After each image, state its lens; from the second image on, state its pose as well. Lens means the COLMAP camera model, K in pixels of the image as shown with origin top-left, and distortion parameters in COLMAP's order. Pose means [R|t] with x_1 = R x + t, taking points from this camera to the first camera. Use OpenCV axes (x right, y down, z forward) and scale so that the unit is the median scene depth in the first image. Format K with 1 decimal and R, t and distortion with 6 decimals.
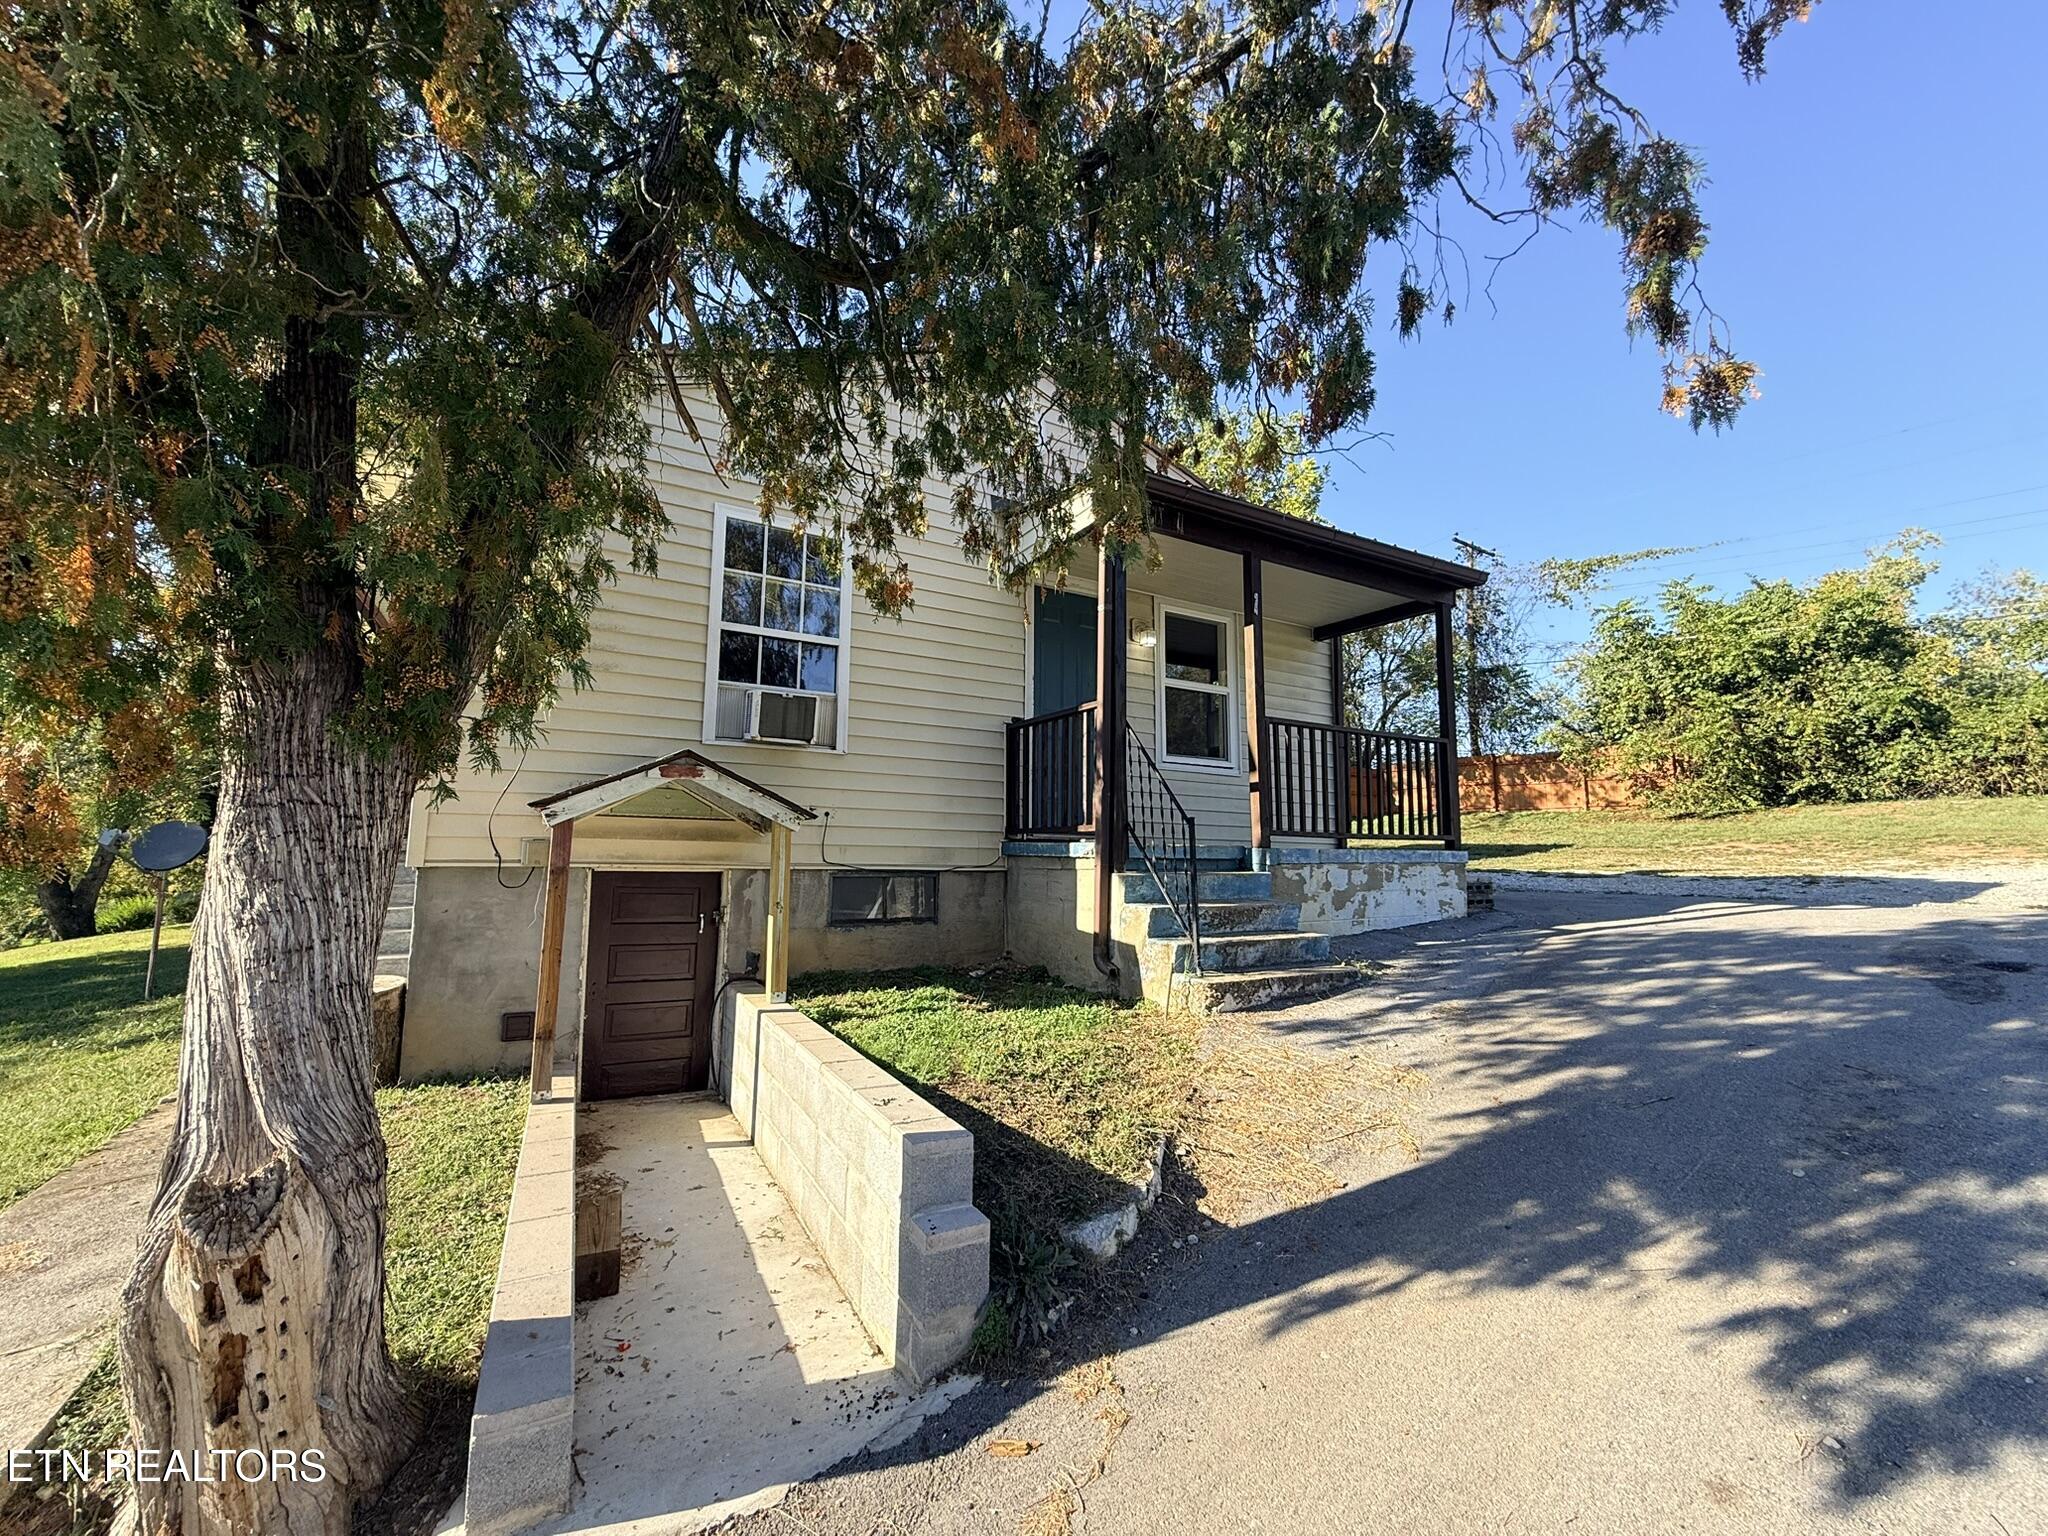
lens RADIAL K [[820.2, 0, 1007.6], [0, 820.2, 764.1], [0, 0, 1]] dist [-0.001218, 0.000639]
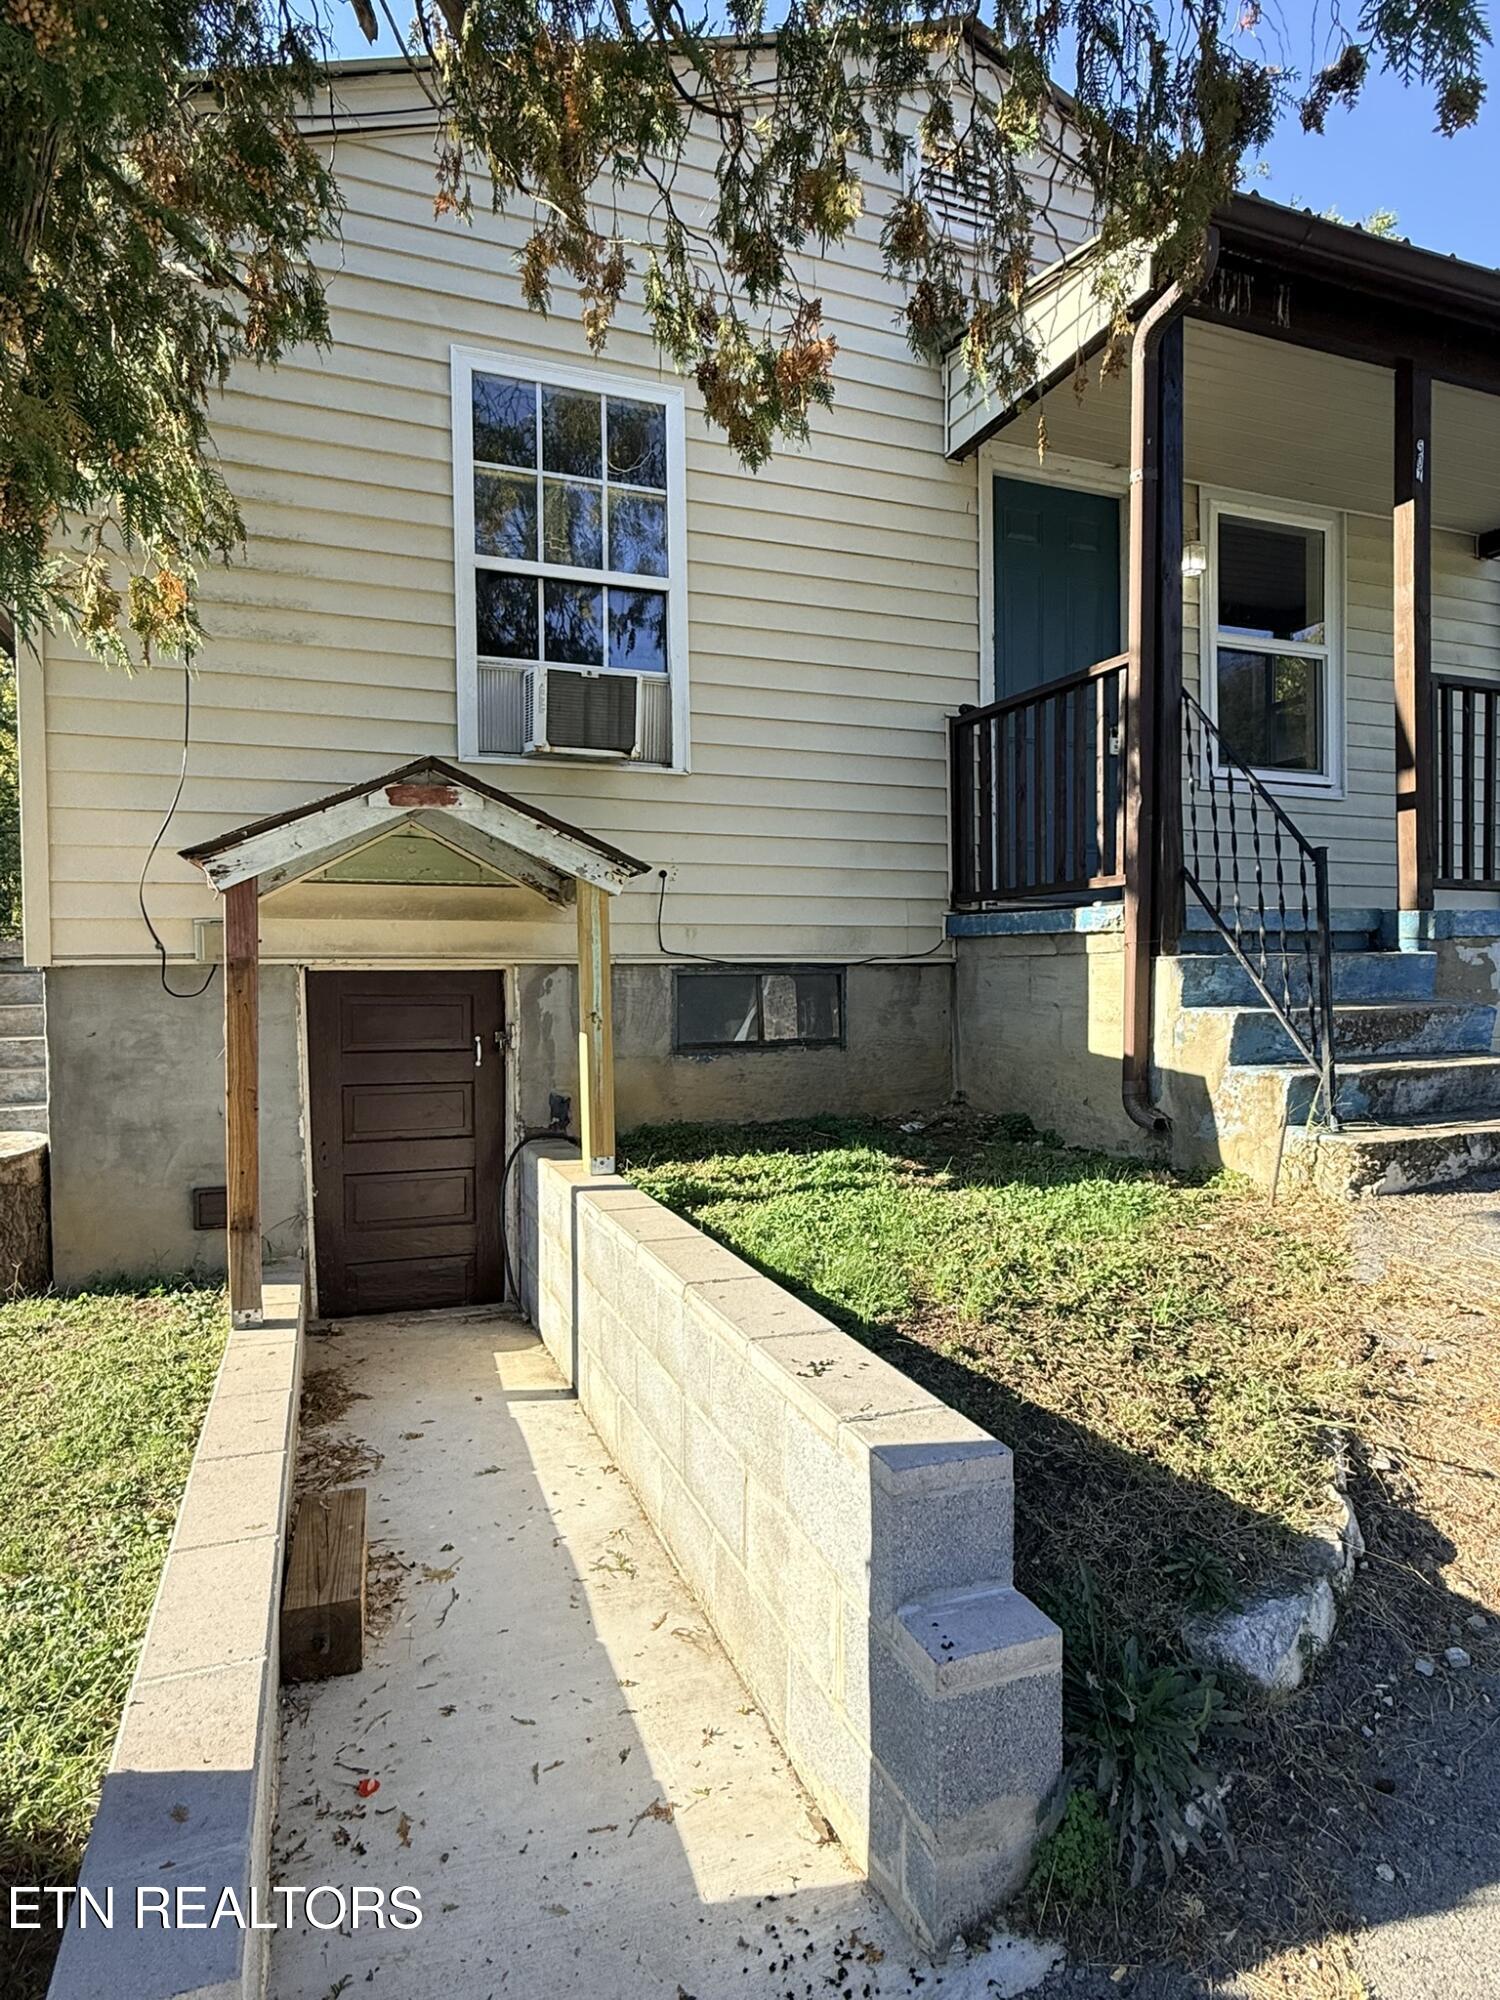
lens RADIAL K [[1148.0, 0, 746.2], [0, 1148.0, 1000.4], [0, 0, 1]] dist [-0.001514, 0.000981]
pose [[0.990727, -0.016824, -0.134824, -0.042709], [0.035592, 0.989789, 0.138029, 0.036825], [0.131125, -0.141547, 0.981209, 0.146667]]
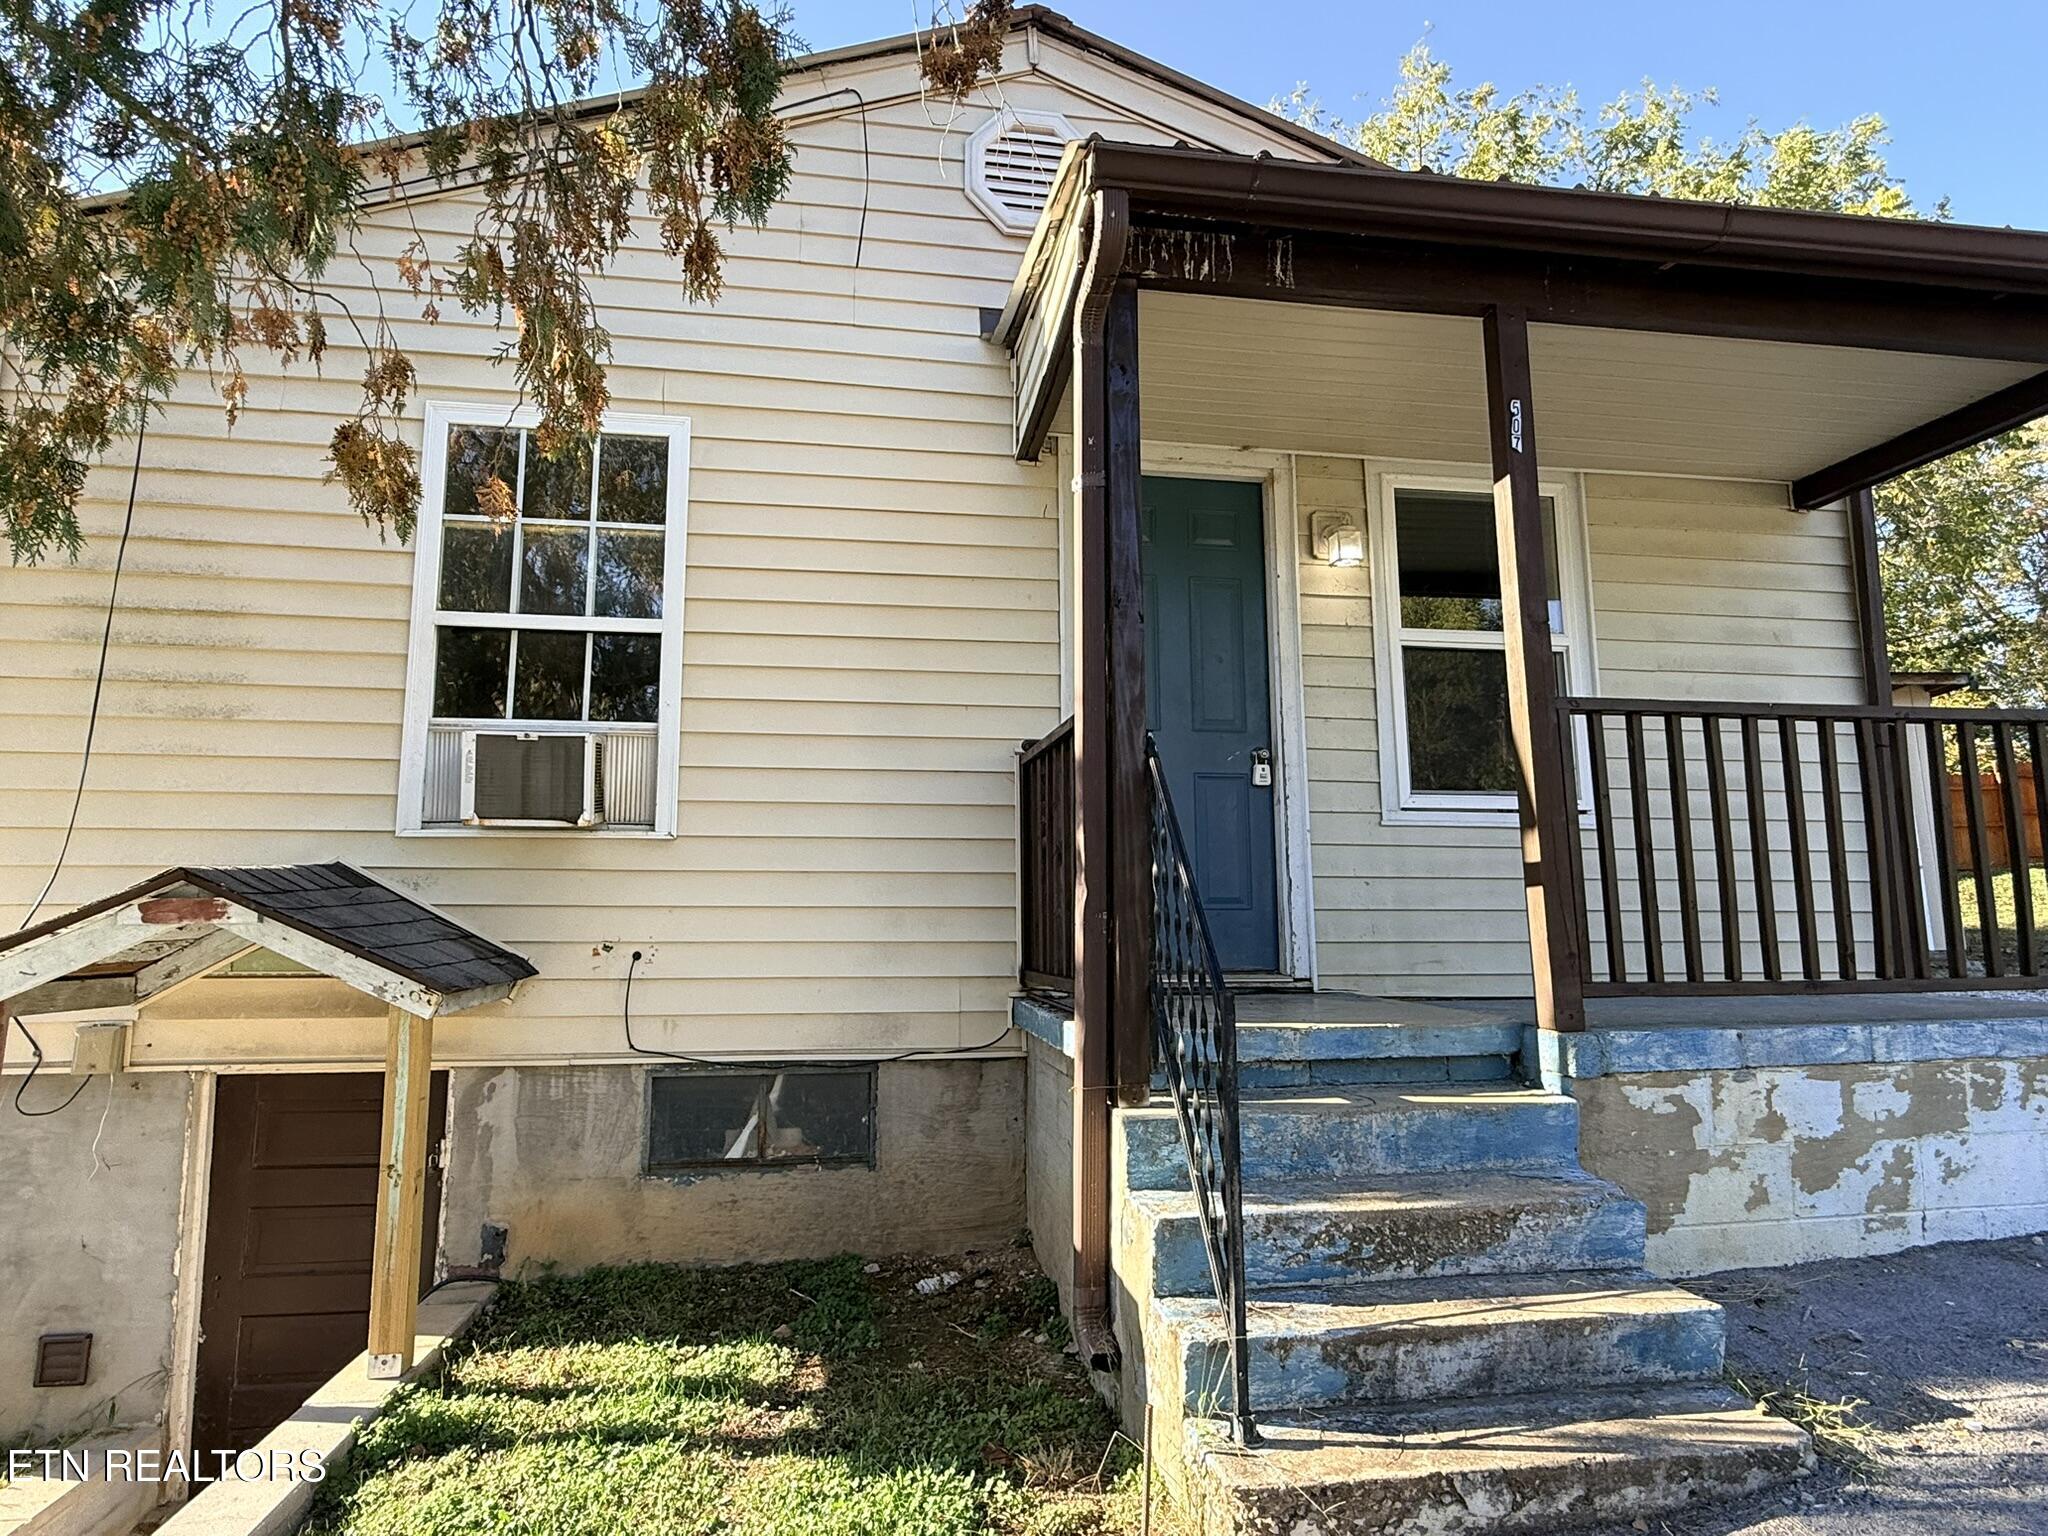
lens RADIAL K [[1175.6, 0, 1007.8], [0, 1175.6, 763.0], [0, 0, 1]] dist [-0.001514, 0.000981]
pose [[0.937848, -0.065236, -0.340861, 0.253963], [0.055895, 0.997745, -0.037166, -0.019631], [0.342517, 0.015804, 0.939379, 0.362985]]
